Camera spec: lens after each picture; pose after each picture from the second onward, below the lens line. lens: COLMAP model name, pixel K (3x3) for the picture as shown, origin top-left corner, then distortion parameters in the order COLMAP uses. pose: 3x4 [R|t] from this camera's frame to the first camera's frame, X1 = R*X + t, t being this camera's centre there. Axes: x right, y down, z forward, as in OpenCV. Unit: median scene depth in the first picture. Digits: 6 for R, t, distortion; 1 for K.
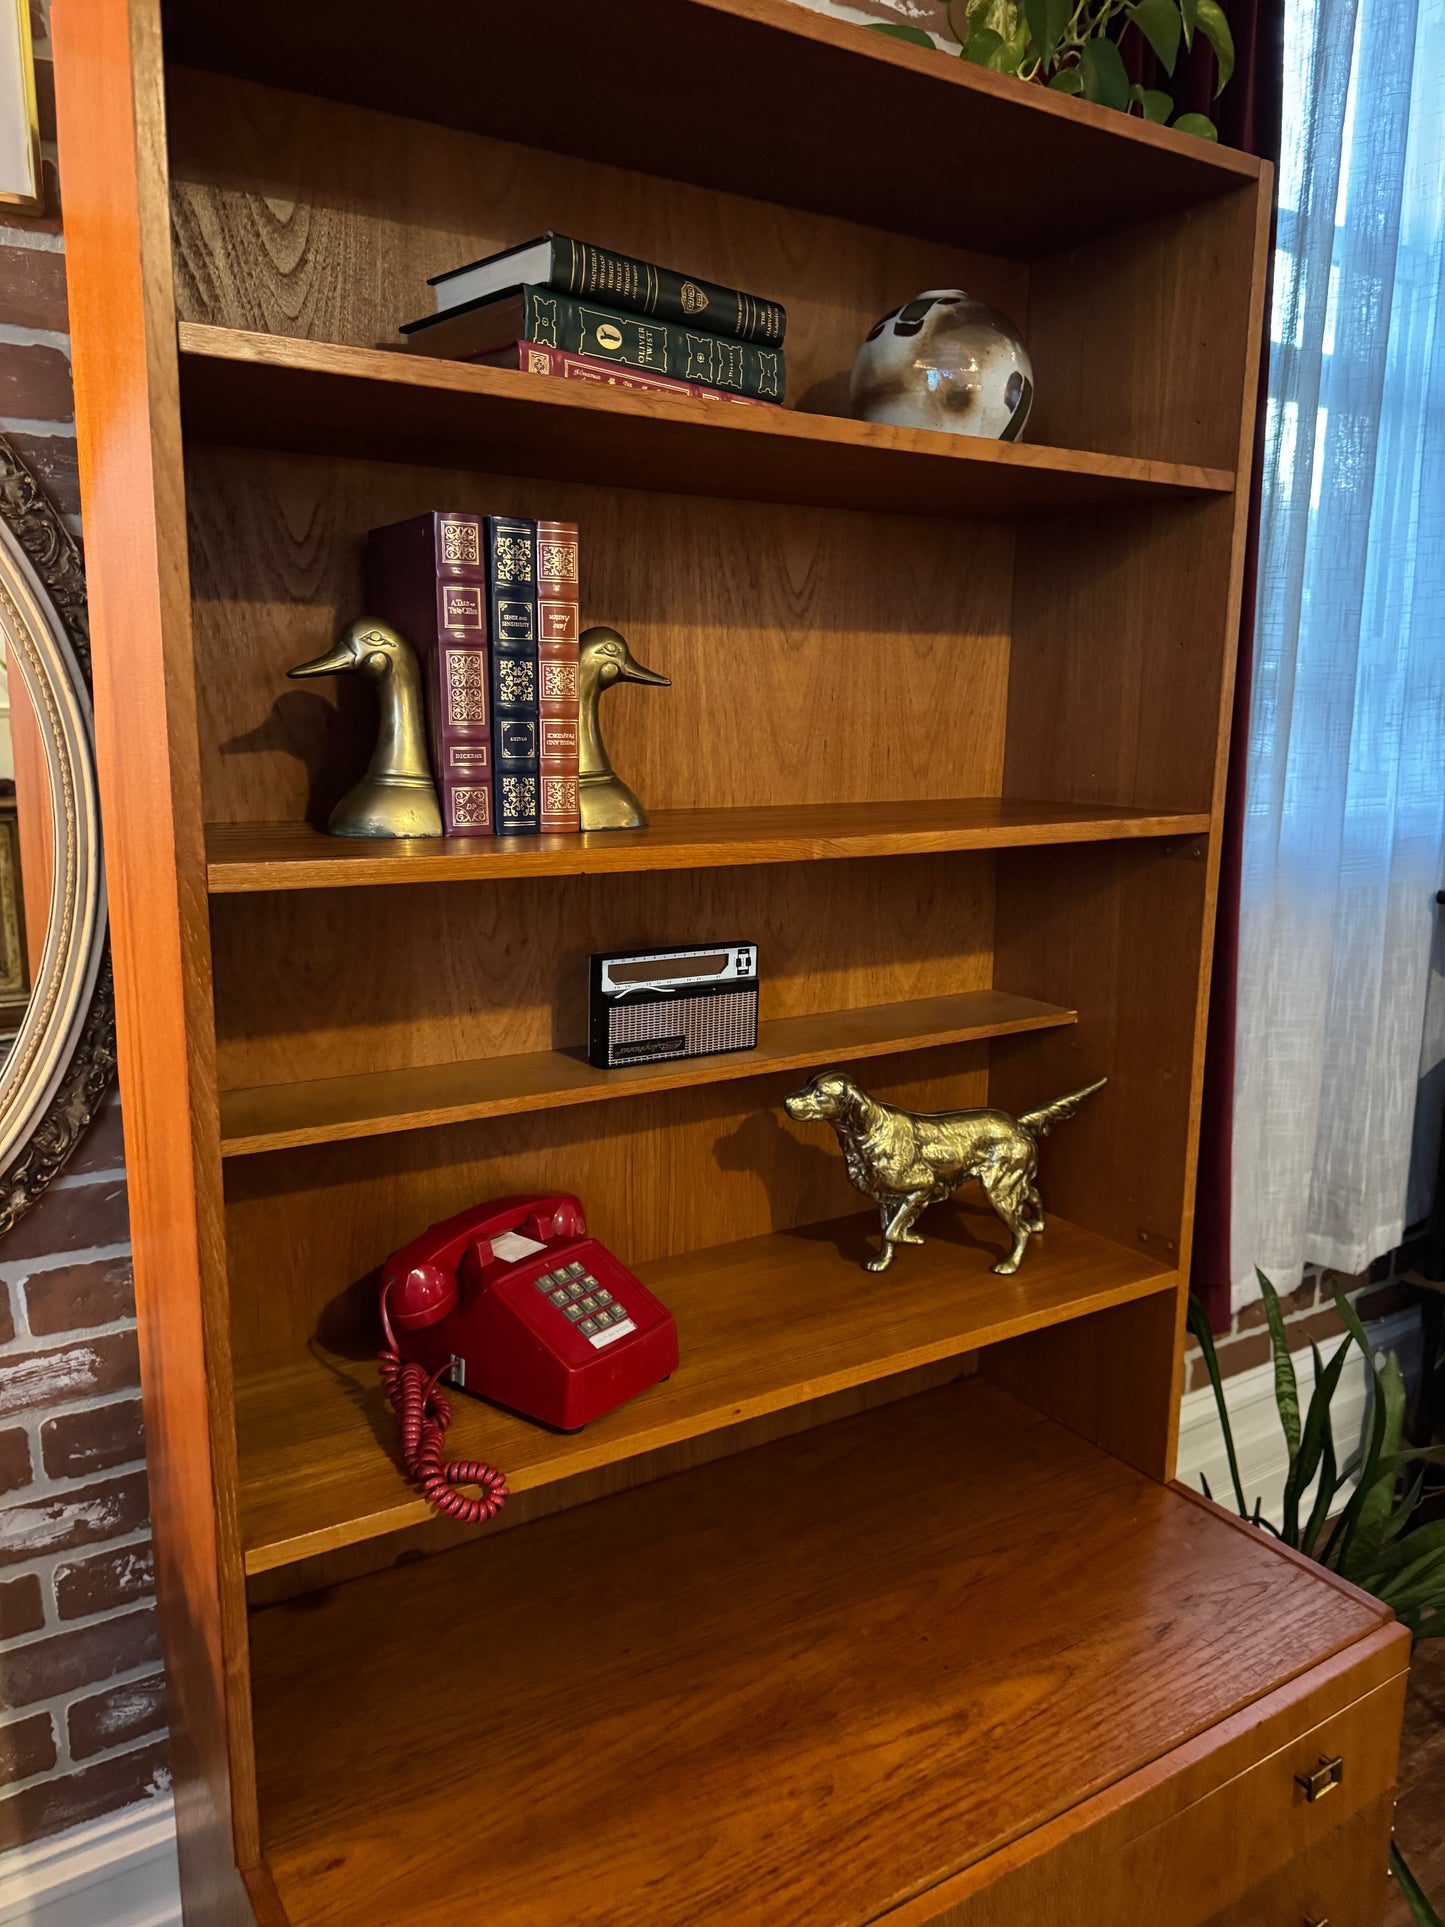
lens RADIAL K [[1365.3, 0, 717.0], [0, 1365.3, 935.7], [0, 0, 1]] dist [0.023054, -0.025871]
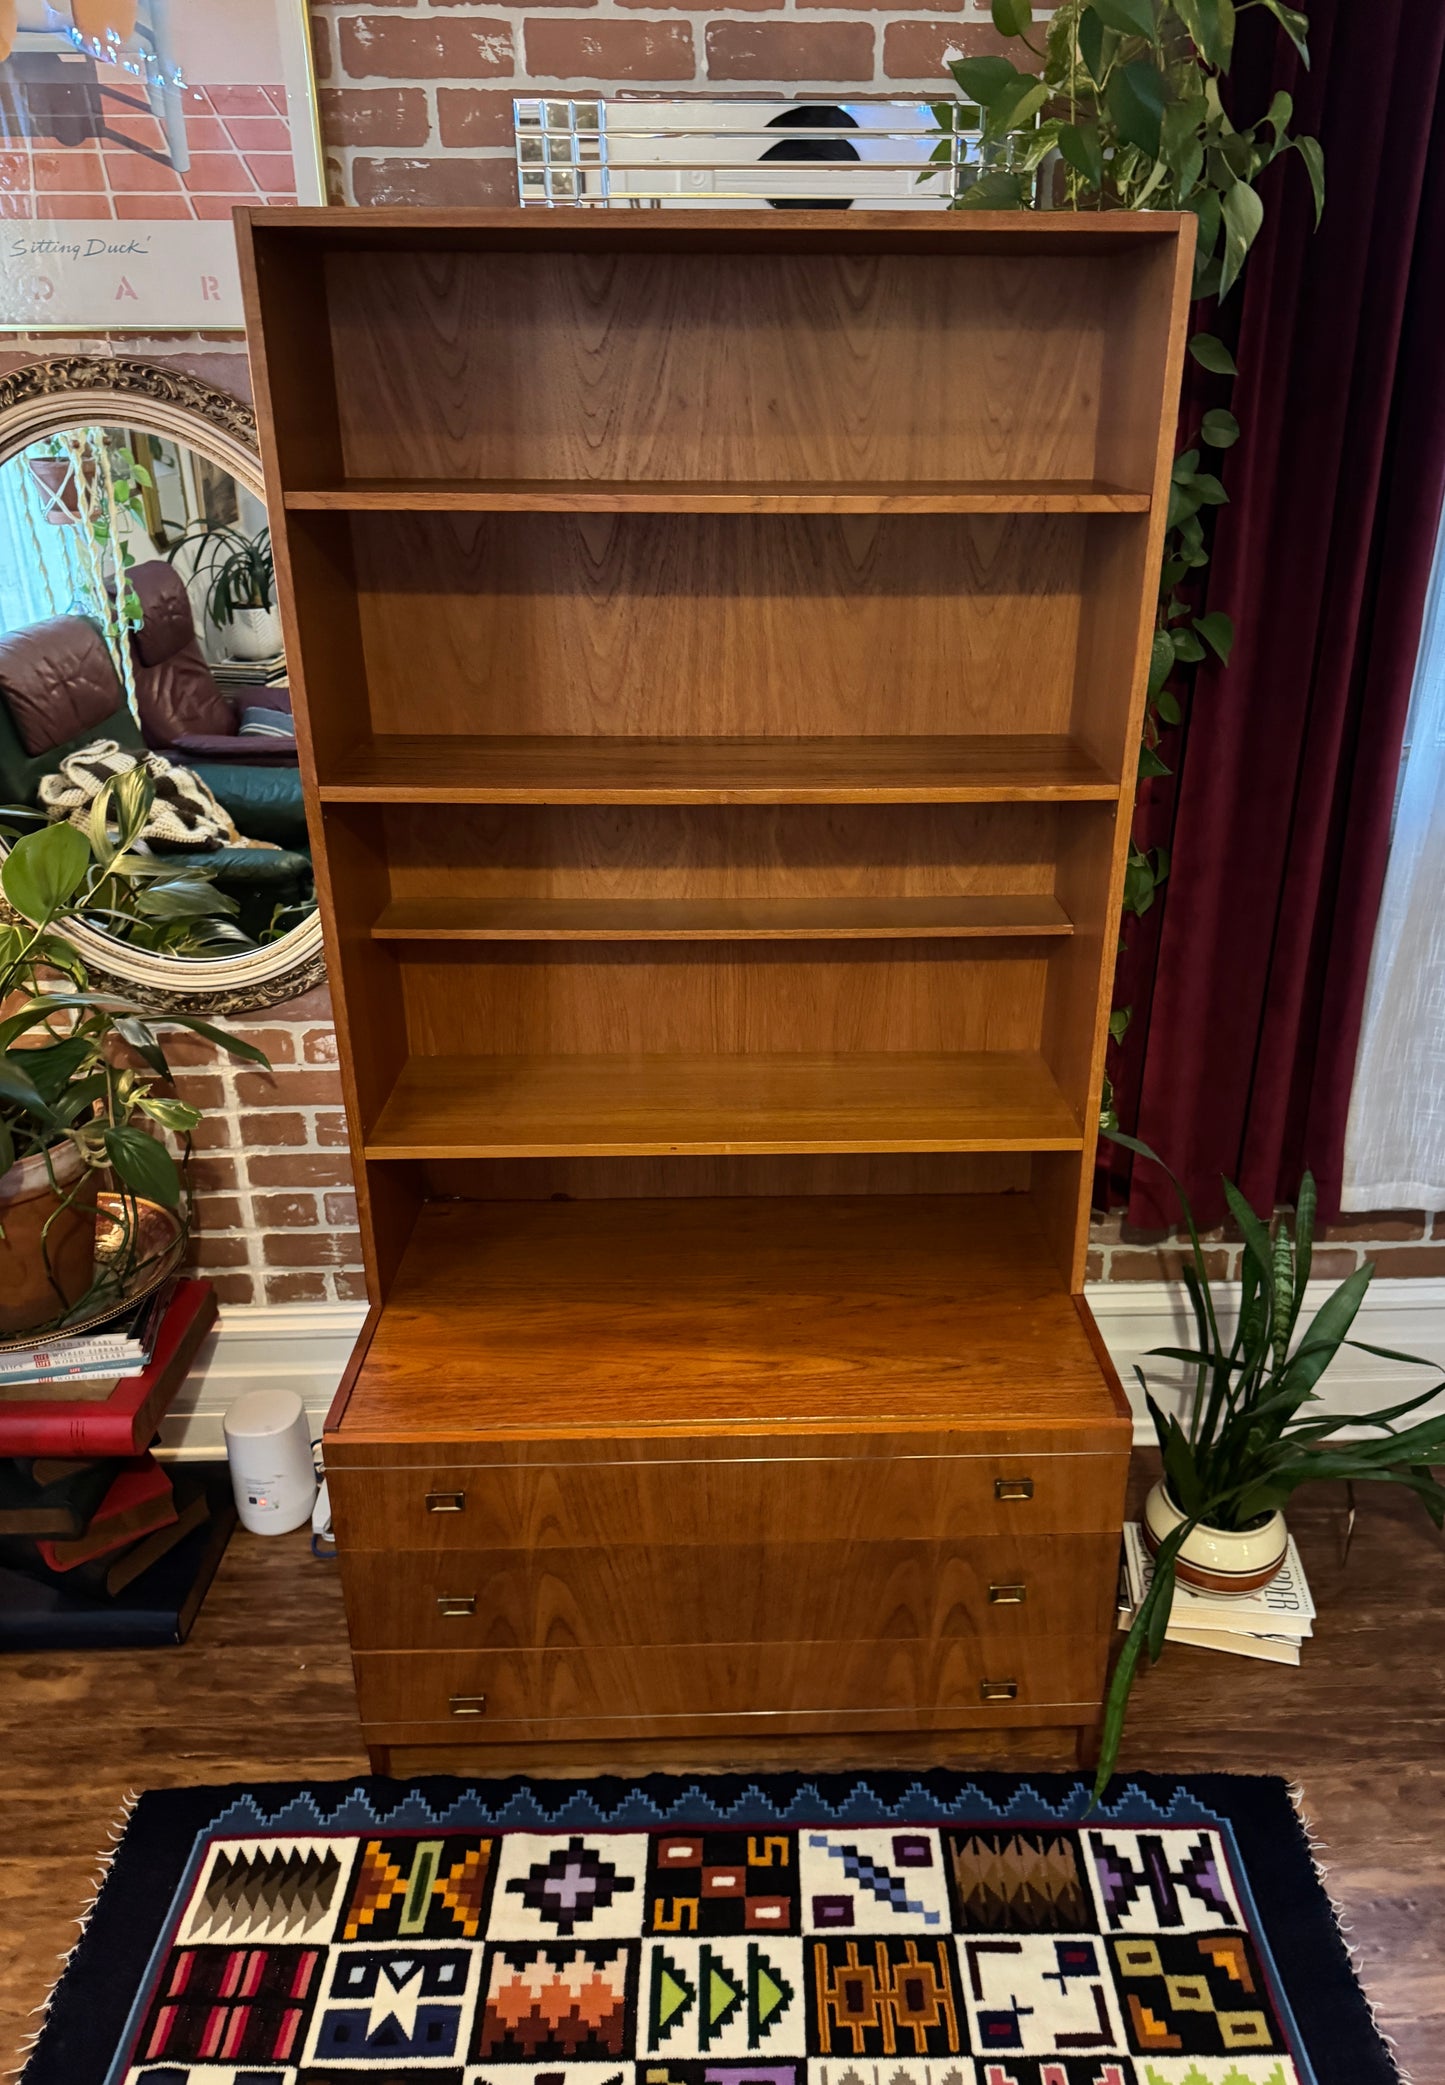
lens RADIAL K [[1443.5, 0, 780.0], [0, 1443.5, 1033.8], [0, 0, 1]] dist [0.026734, -0.028112]
pose [[0.871183, 0.189981, -0.452711, 0.722813], [-0.079665, 0.964578, 0.251482, -0.174421], [0.484452, -0.183022, 0.855459, -0.279119]]
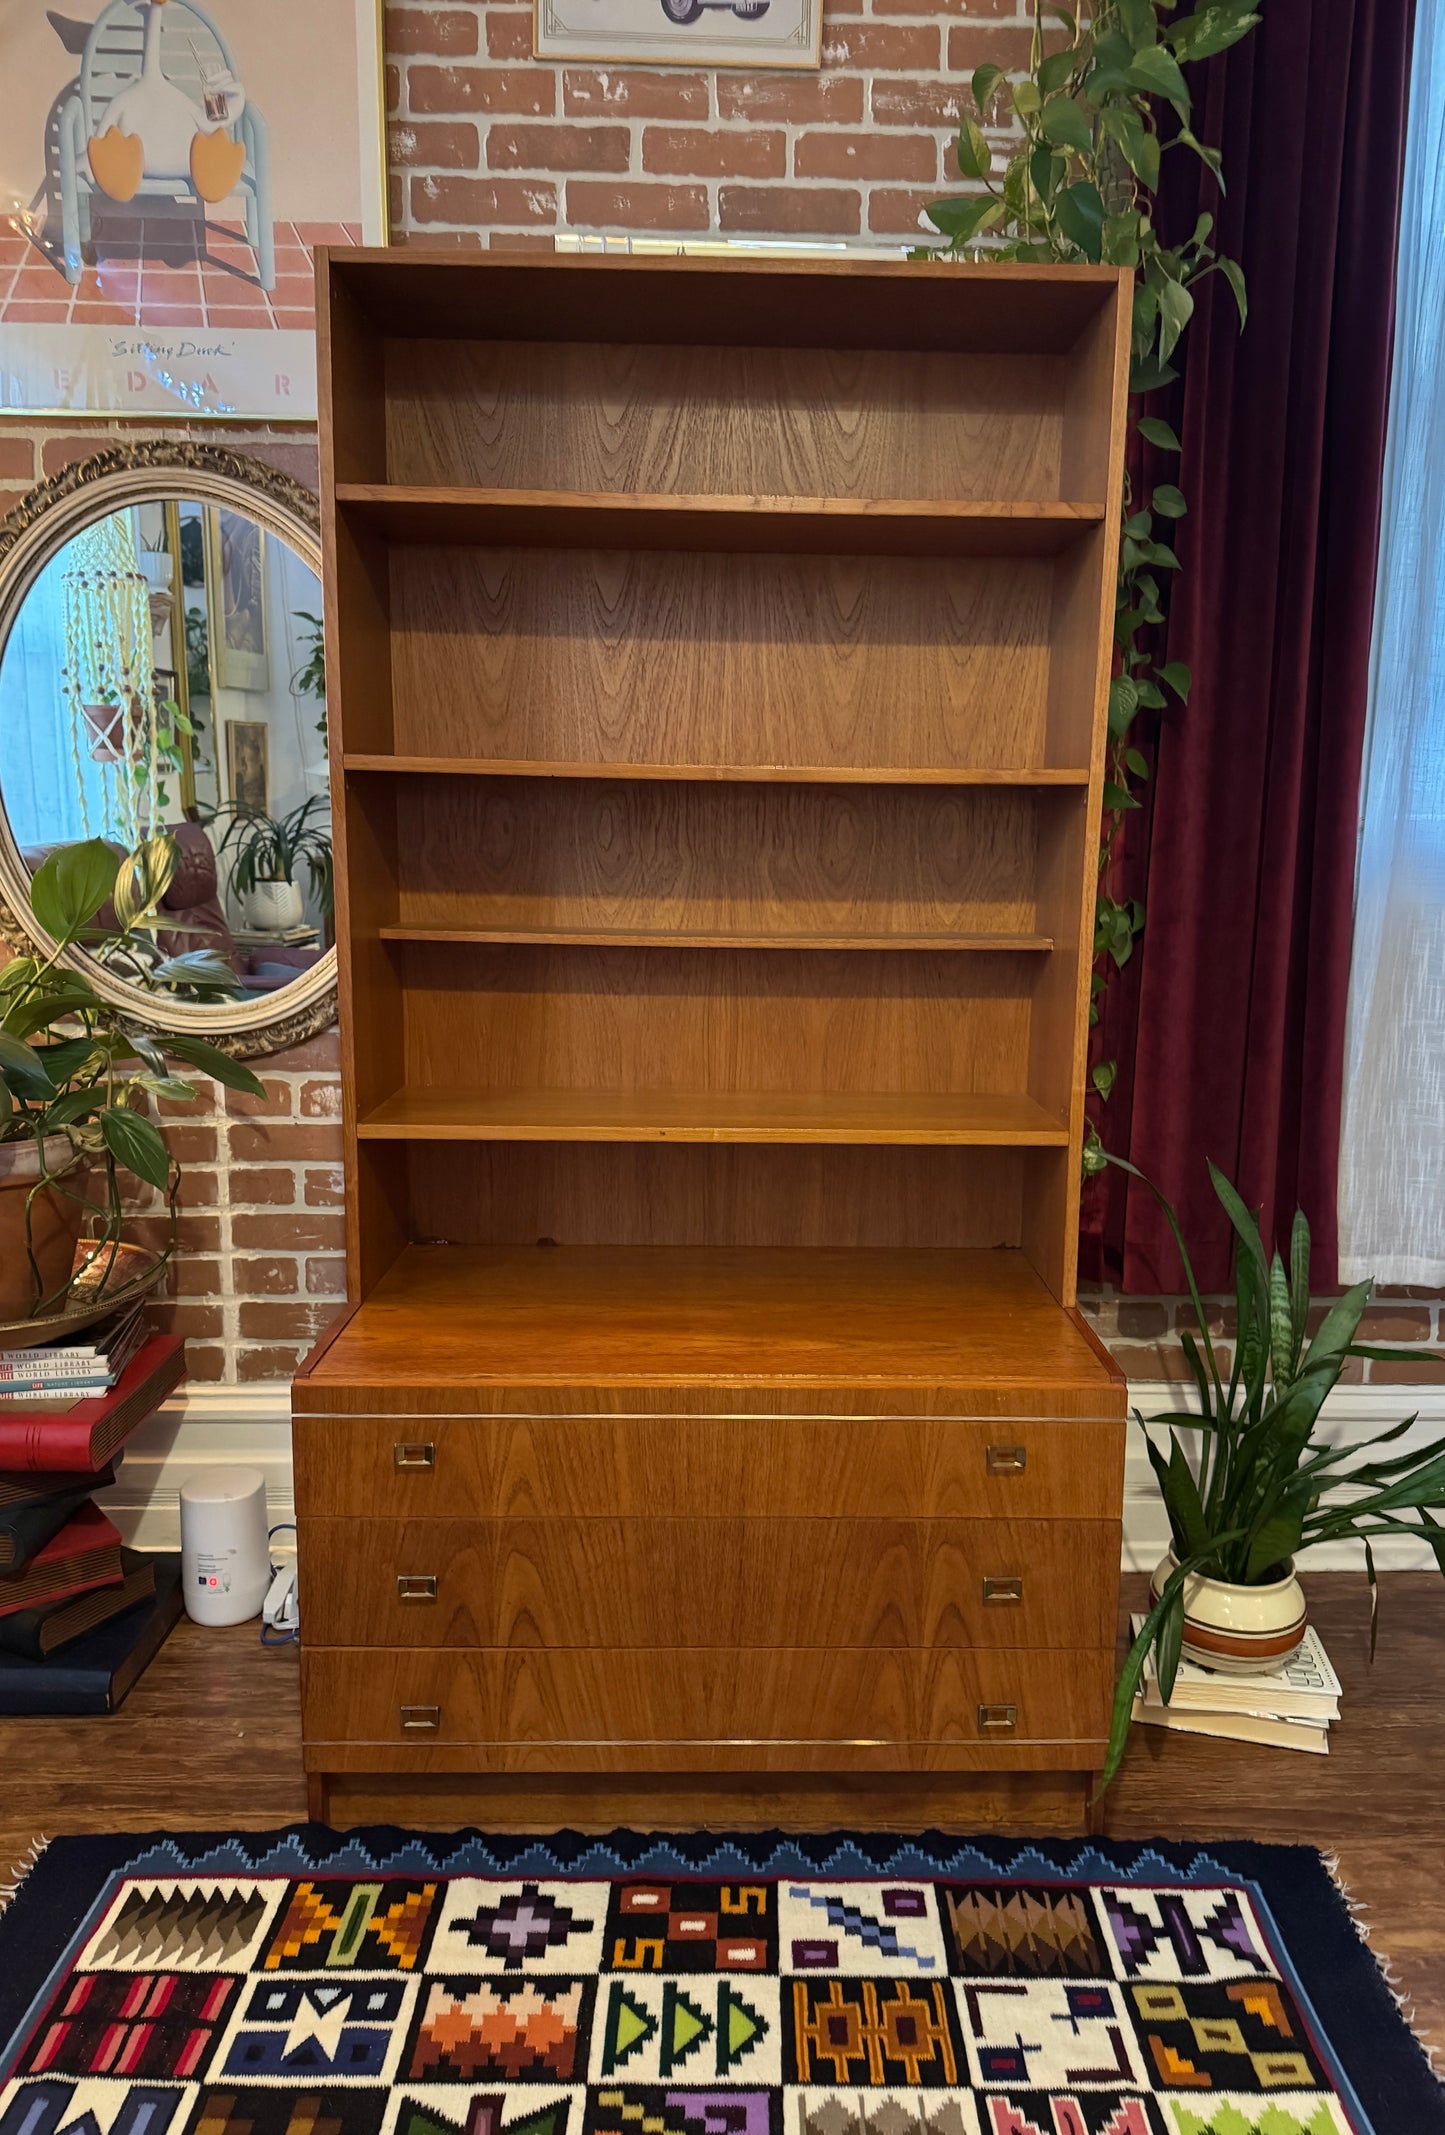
lens RADIAL K [[1474.2, 0, 772.1], [0, 1474.2, 1076.5], [0, 0, 1]] dist [0.035544, -0.035958]
pose [[0.867244, 0.089327, -0.489804, 0.816829], [-0.092210, 0.995571, 0.018298, 0.205663], [0.489269, 0.029296, 0.871640, -0.360810]]
